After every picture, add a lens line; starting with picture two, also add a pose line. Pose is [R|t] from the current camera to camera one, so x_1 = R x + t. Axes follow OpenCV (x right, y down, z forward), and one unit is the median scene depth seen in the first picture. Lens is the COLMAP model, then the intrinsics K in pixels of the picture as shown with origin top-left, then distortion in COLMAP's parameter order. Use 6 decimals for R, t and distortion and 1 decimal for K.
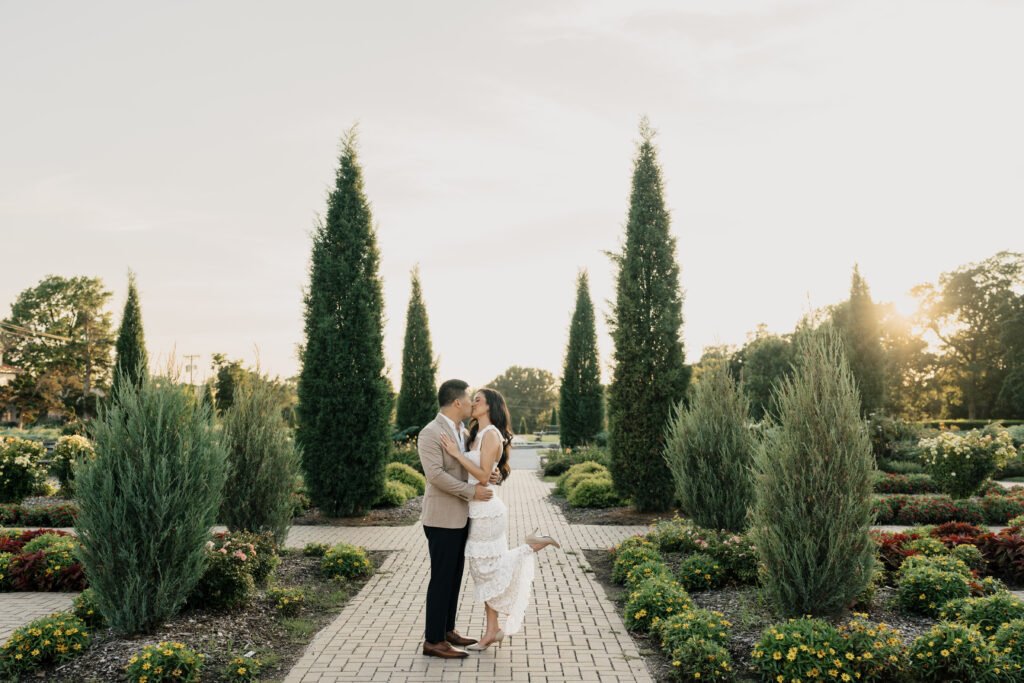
lens RADIAL K [[1022.5, 0, 512.0], [0, 1022.5, 341.5], [0, 0, 1]] dist [0.007158, -0.020448]
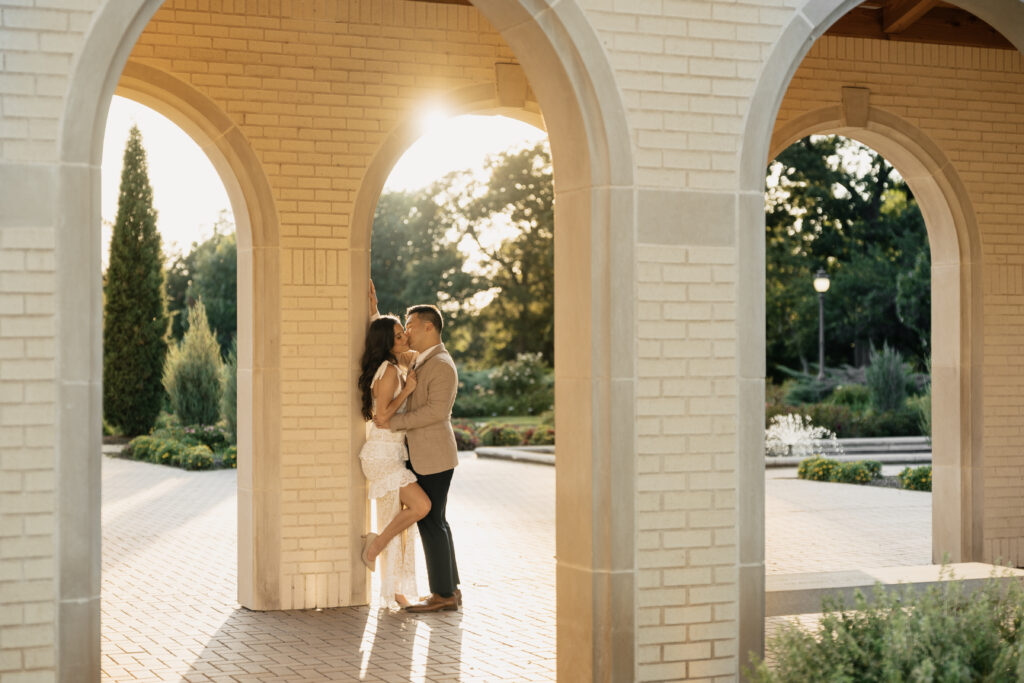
lens RADIAL K [[2034.0, 0, 496.6], [0, 2034.0, 339.9], [0, 0, 1]] dist [0.026380, -0.065671]
pose [[0.930616, 0.003341, 0.365983, -0.355802], [-0.024784, 0.998238, 0.053909, -0.089986], [-0.365158, -0.059239, 0.929059, -1.419690]]
